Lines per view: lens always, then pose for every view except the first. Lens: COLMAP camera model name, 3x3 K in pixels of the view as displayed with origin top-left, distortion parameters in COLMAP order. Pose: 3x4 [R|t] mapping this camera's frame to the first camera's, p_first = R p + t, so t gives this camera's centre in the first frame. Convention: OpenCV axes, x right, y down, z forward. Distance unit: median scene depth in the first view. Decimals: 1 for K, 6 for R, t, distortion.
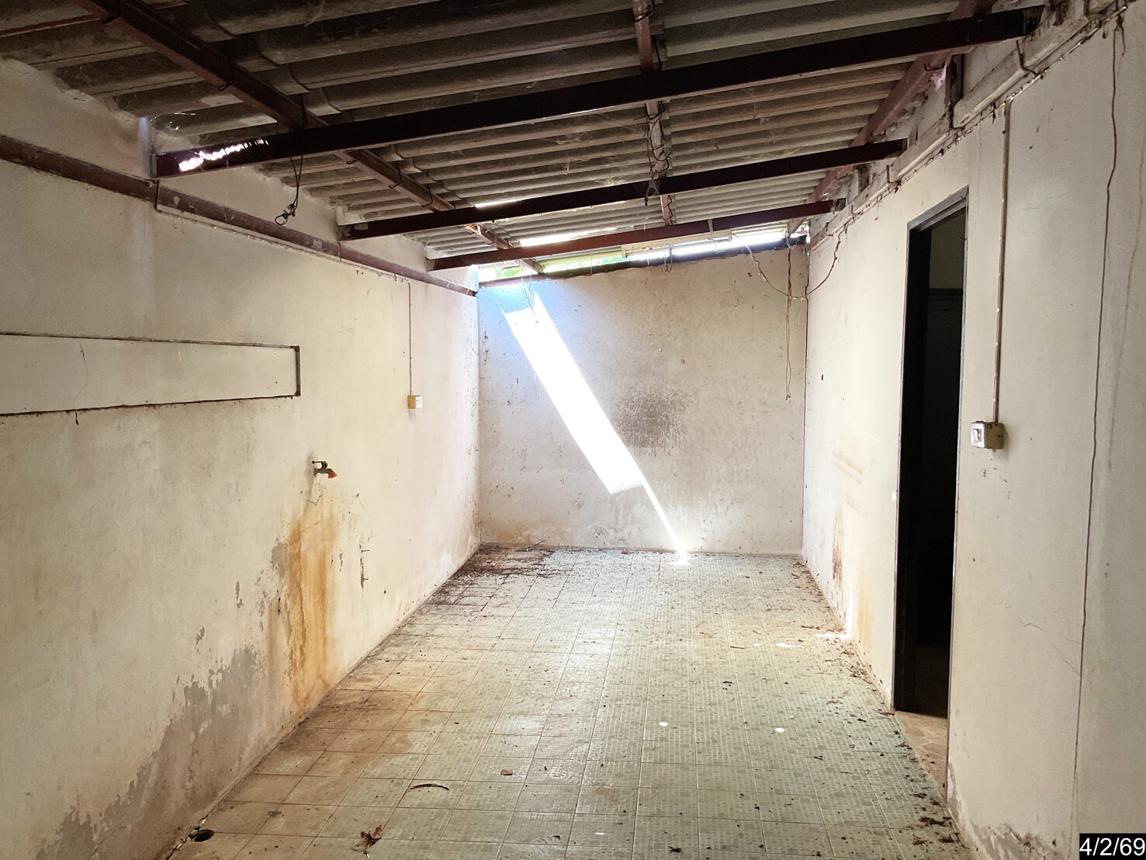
lens RADIAL K [[959.3, 0, 573.0], [0, 959.3, 430.0], [0, 0, 1]] dist [0.004891, -0.000572]
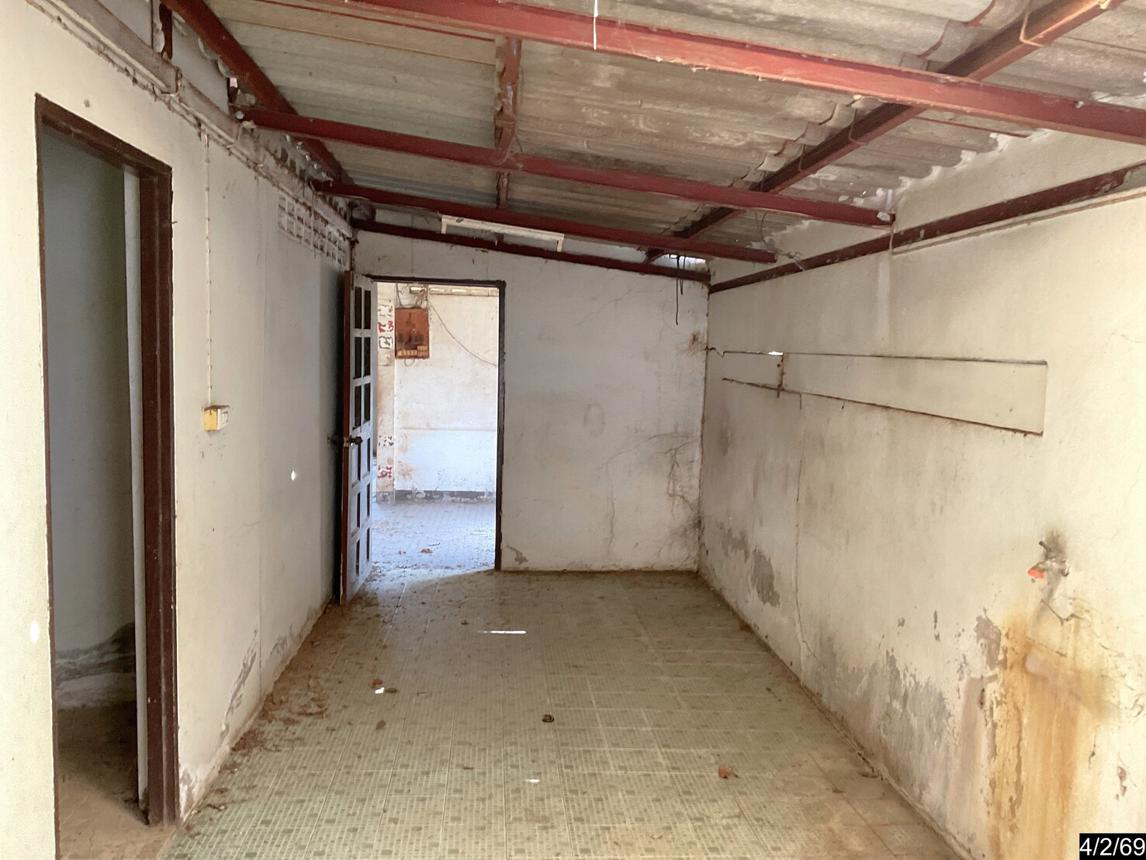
lens RADIAL K [[959.3, 0, 573.0], [0, 959.3, 430.0], [0, 0, 1]] dist [0.004891, -0.000572]
pose [[-0.980495, -0.010811, -0.196248, 0.180039], [-0.042758, 0.986305, 0.159294, -0.146631], [0.191838, 0.164578, -0.967529, 1.745063]]
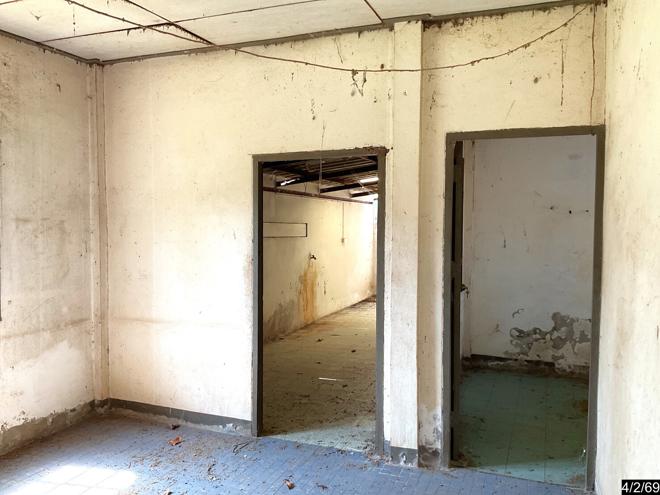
lens RADIAL K [[552.5, 0, 330.0], [0, 552.5, 247.5], [0, 0, 1]] dist [0.004891, -0.000572]
pose [[0.967081, 0.007756, -0.254350, 0.378186], [-0.017350, 0.999219, -0.035498, 0.088466], [0.253876, 0.038742, 0.966460, -1.143148]]
